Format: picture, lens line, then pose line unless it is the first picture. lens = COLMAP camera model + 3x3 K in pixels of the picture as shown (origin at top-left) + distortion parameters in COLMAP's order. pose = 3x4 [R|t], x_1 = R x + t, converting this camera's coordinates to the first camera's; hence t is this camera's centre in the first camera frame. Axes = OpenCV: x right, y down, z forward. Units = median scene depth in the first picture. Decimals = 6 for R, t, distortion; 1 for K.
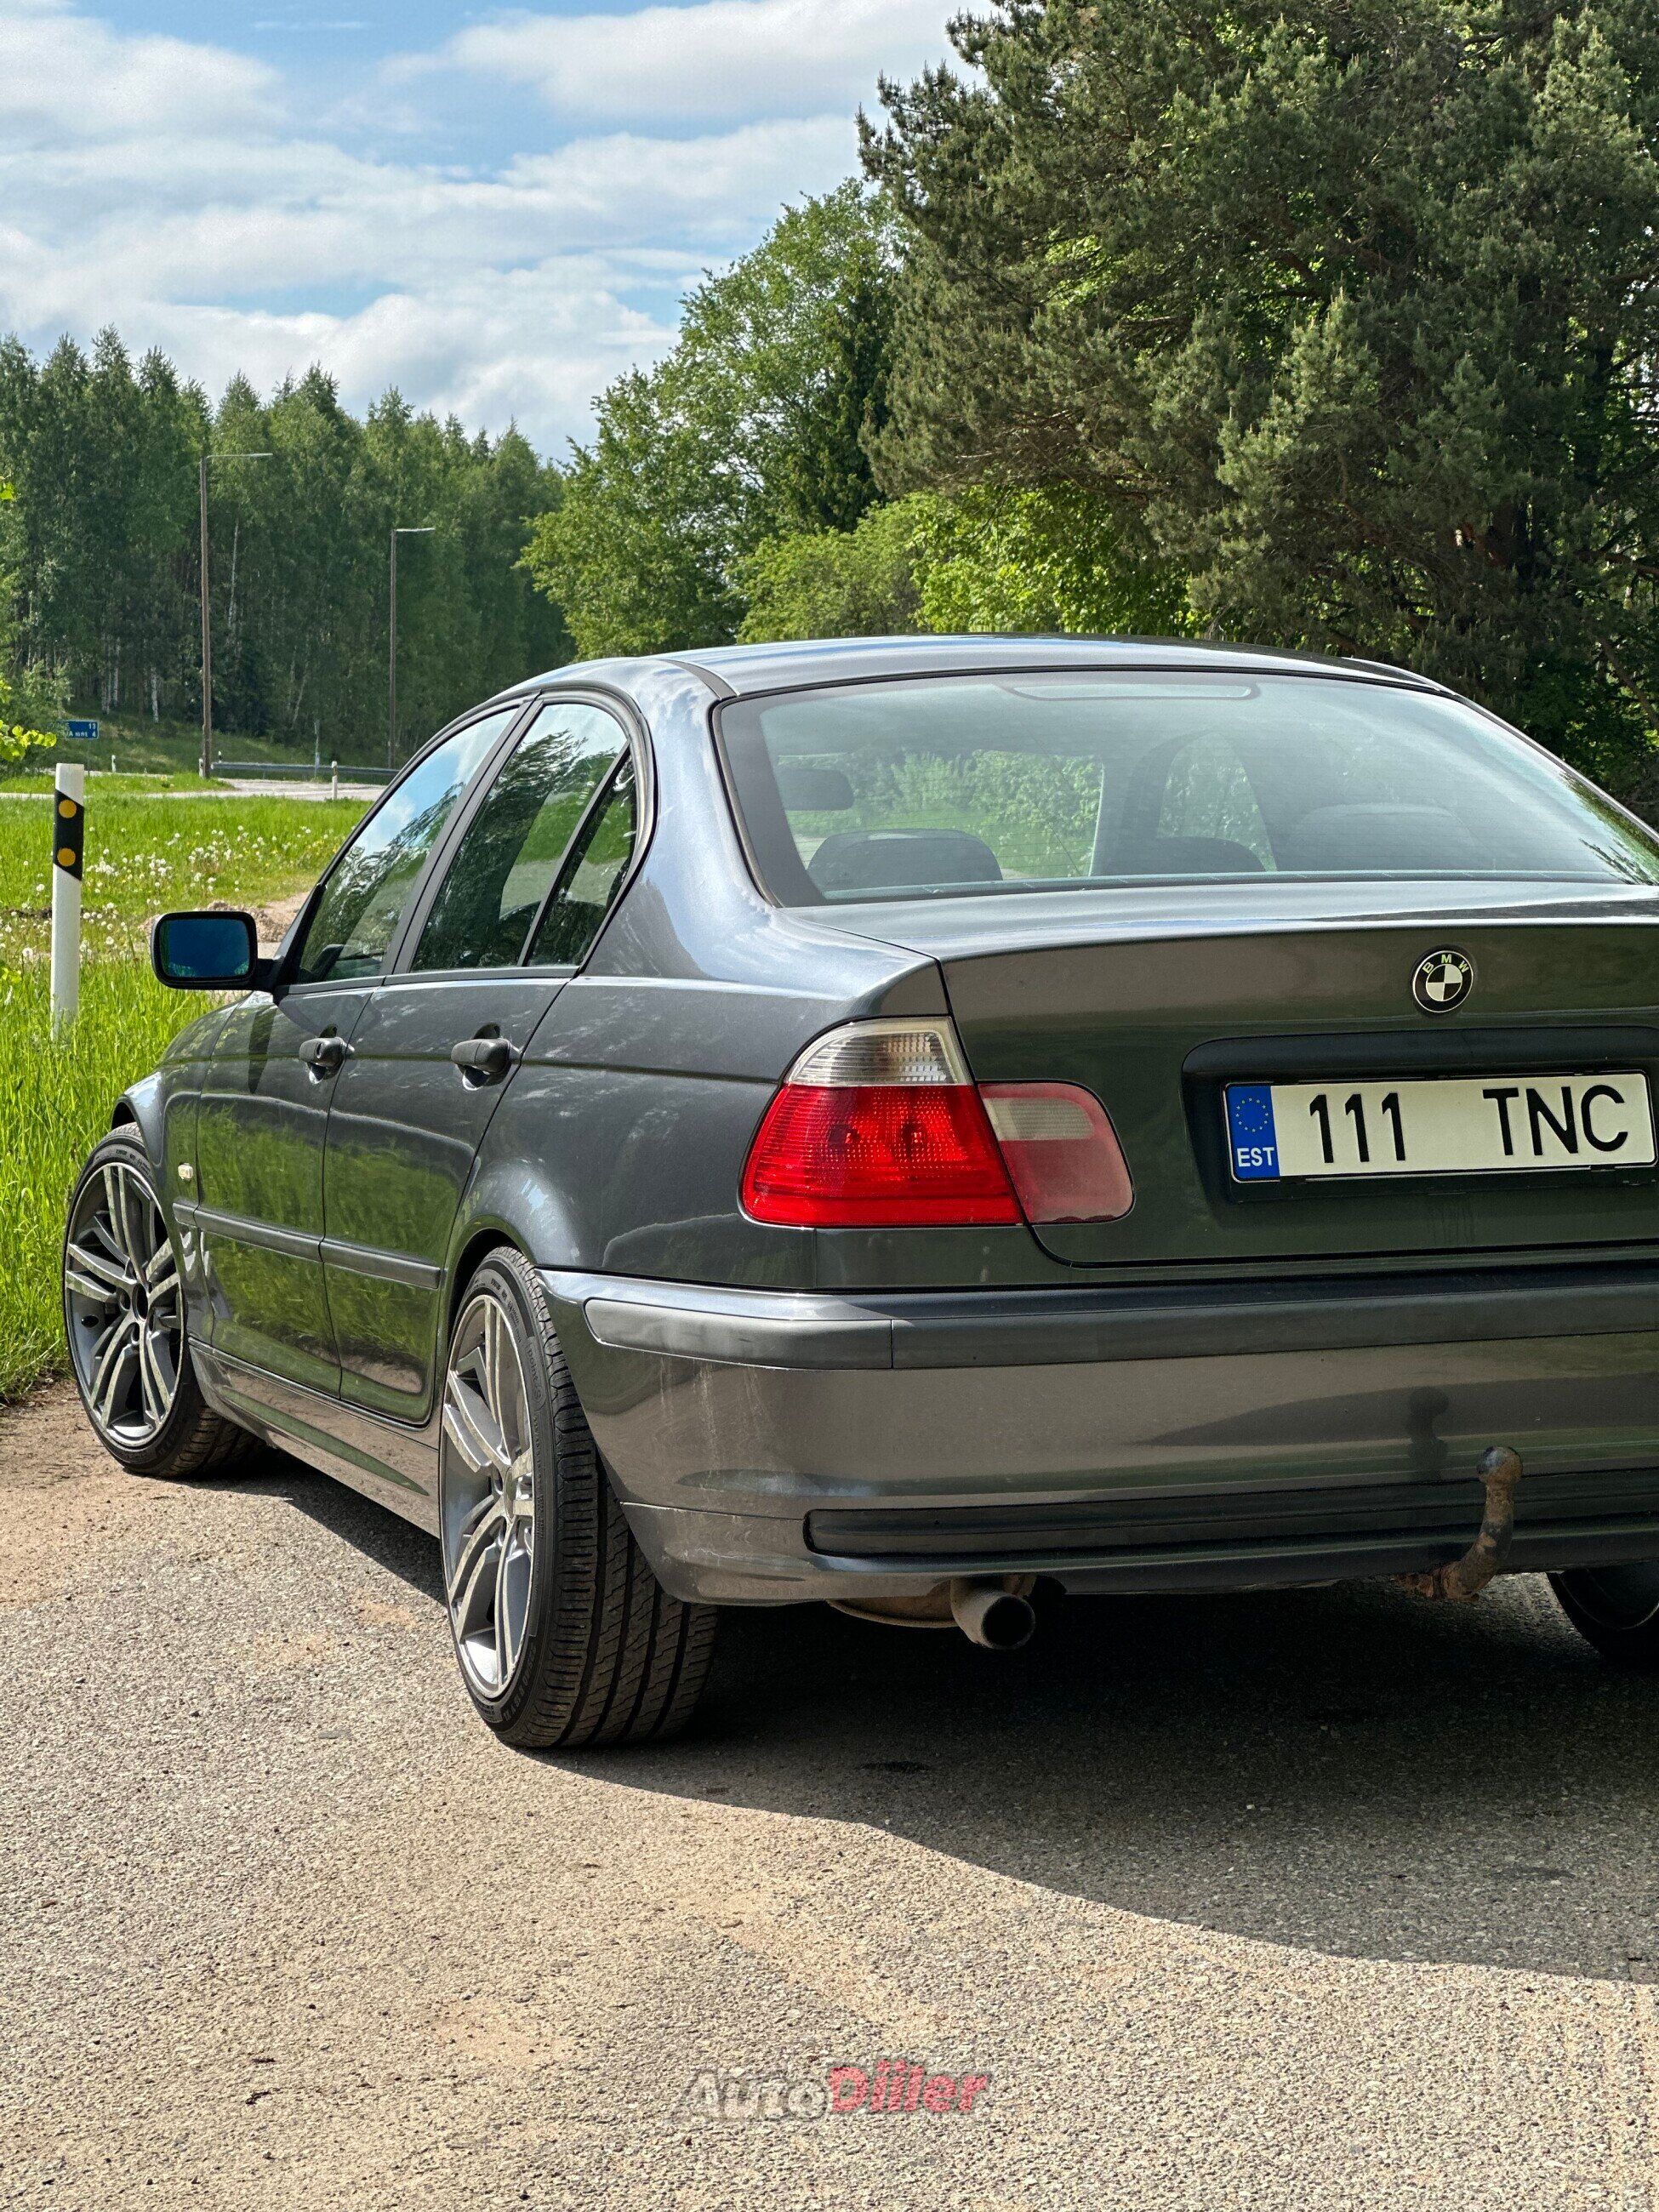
lens RADIAL K [[5014.5, 0, 826.8], [0, 5014.5, 1118.9], [0, 0, 1]] dist [0.205991, 0.000000]
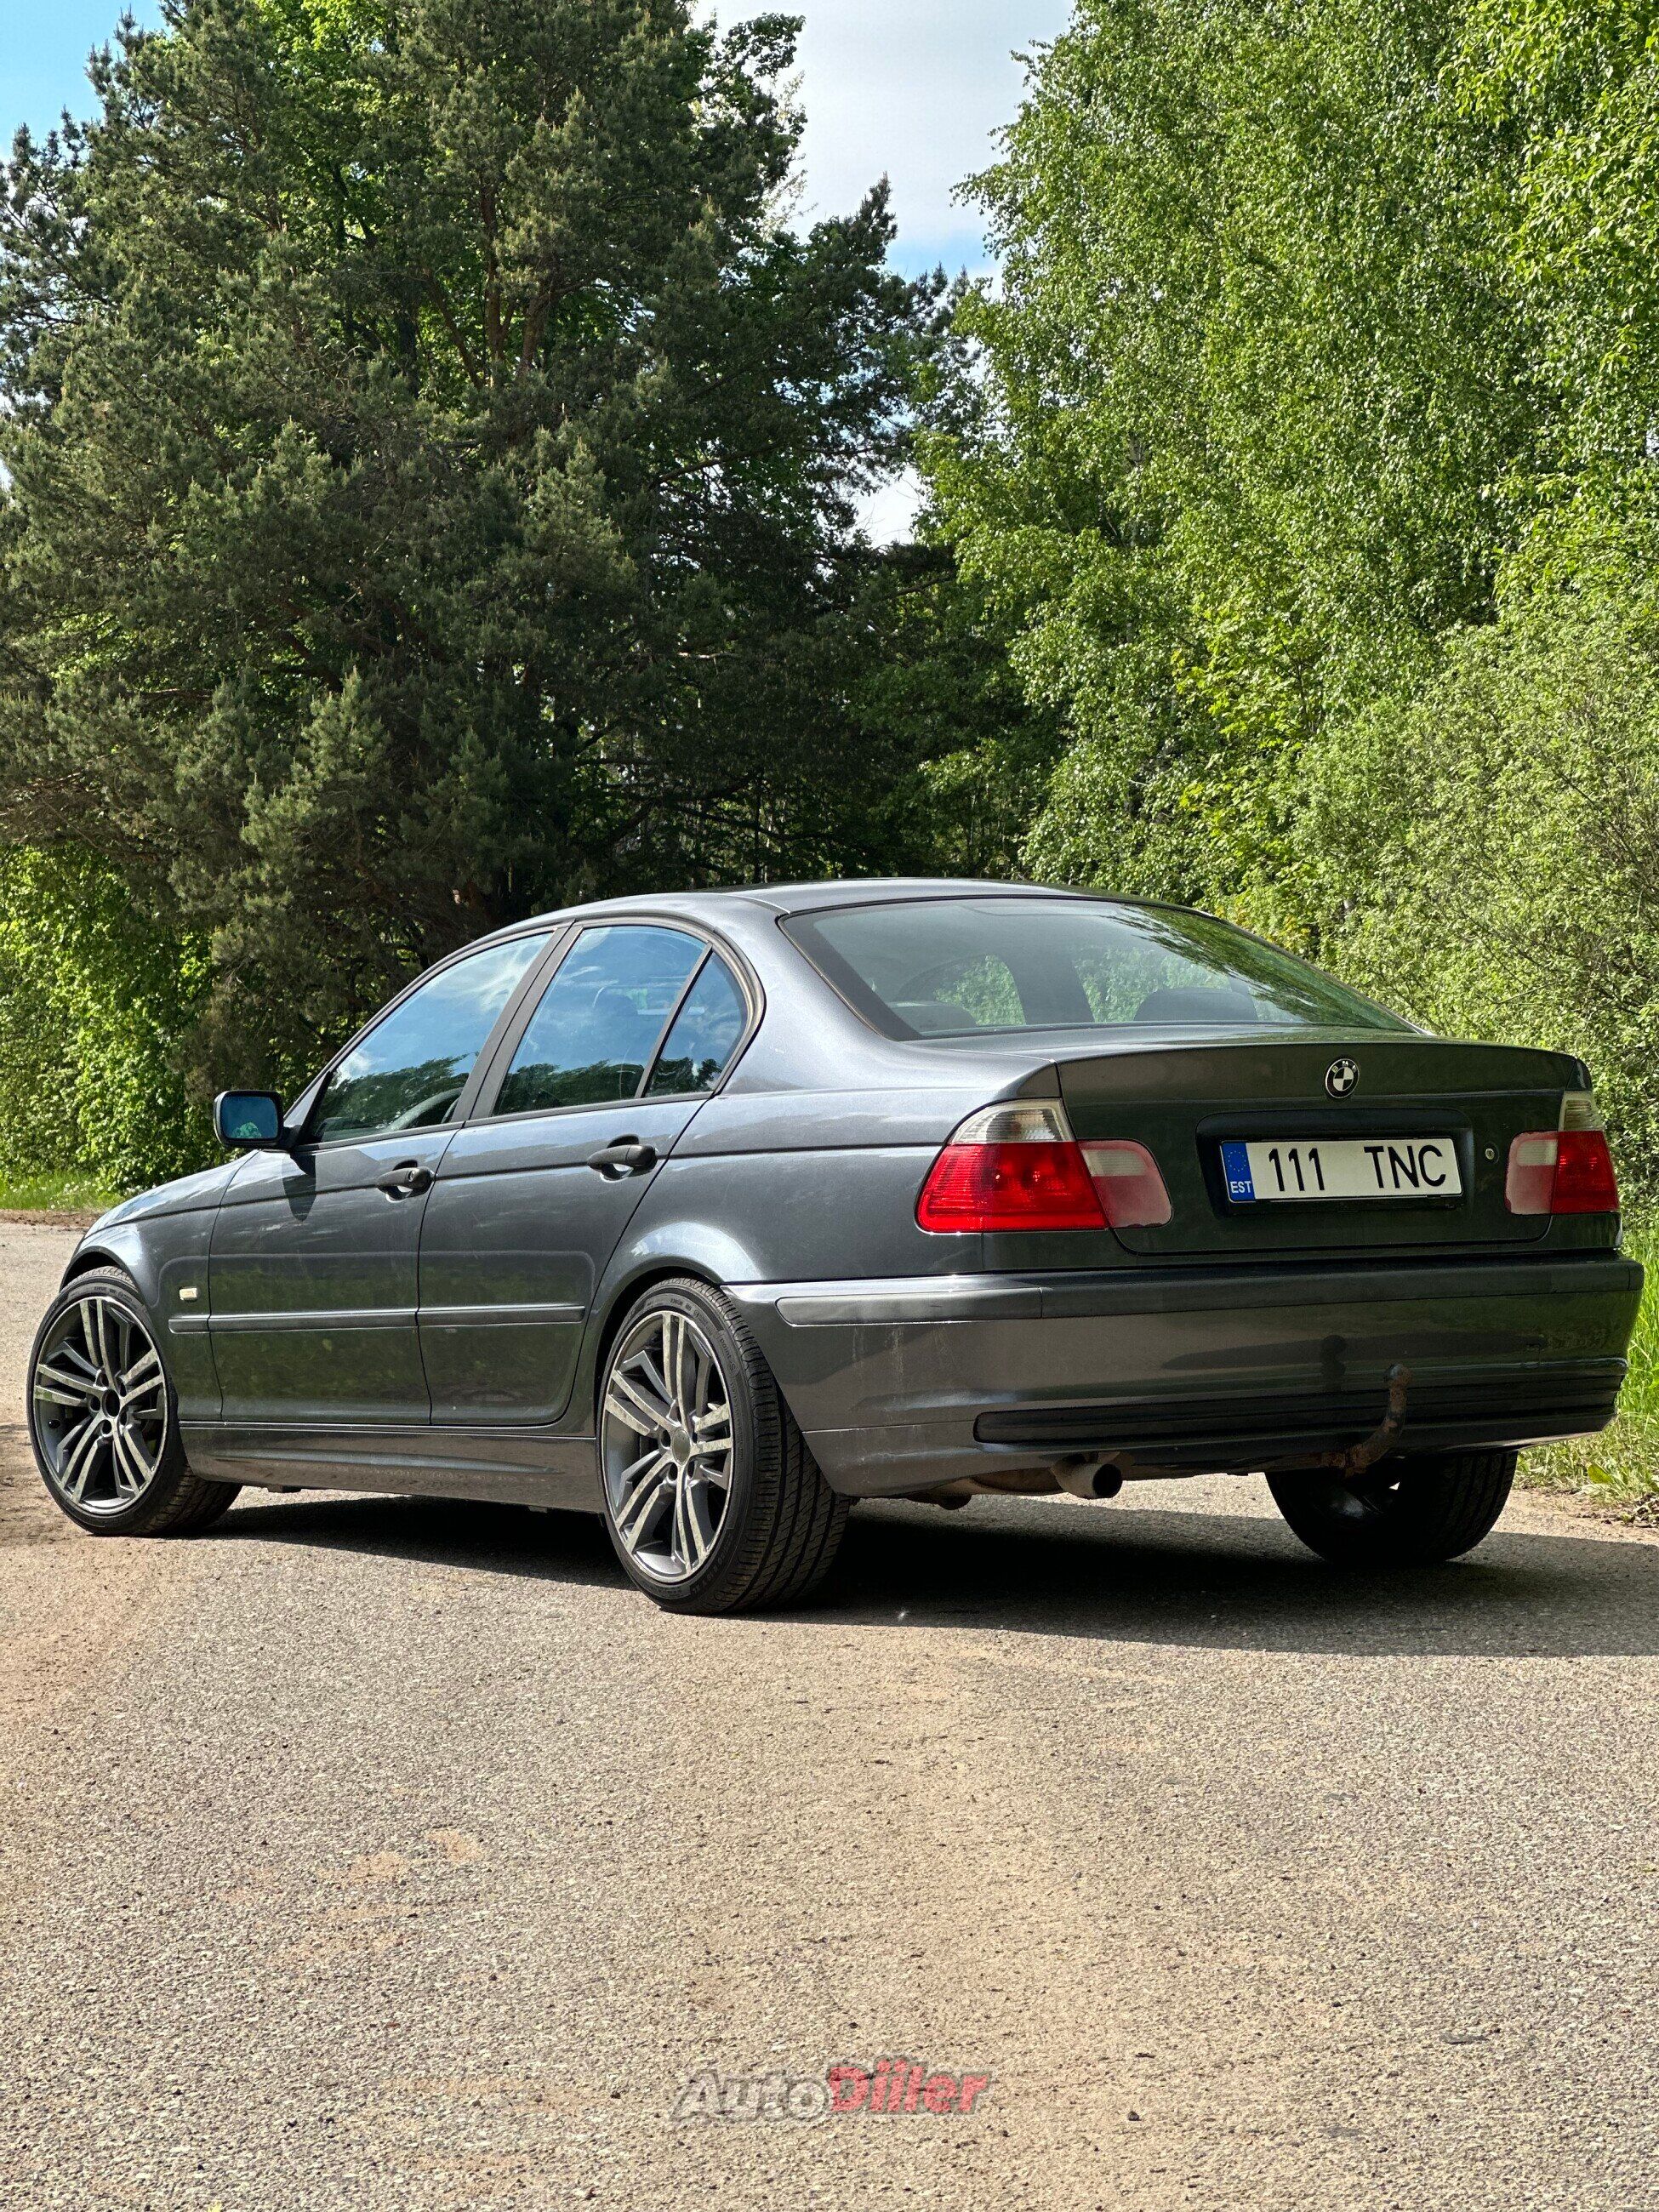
lens RADIAL K [[5014.5, 0, 846.9], [0, 5014.5, 1113.7], [0, 0, 1]] dist [0.205991, 0.000000]
pose [[0.972350, -0.006664, 0.233434, -0.302260], [0.024201, 0.997086, -0.072341, 0.071646], [-0.232272, 0.075990, 0.969678, -0.381069]]
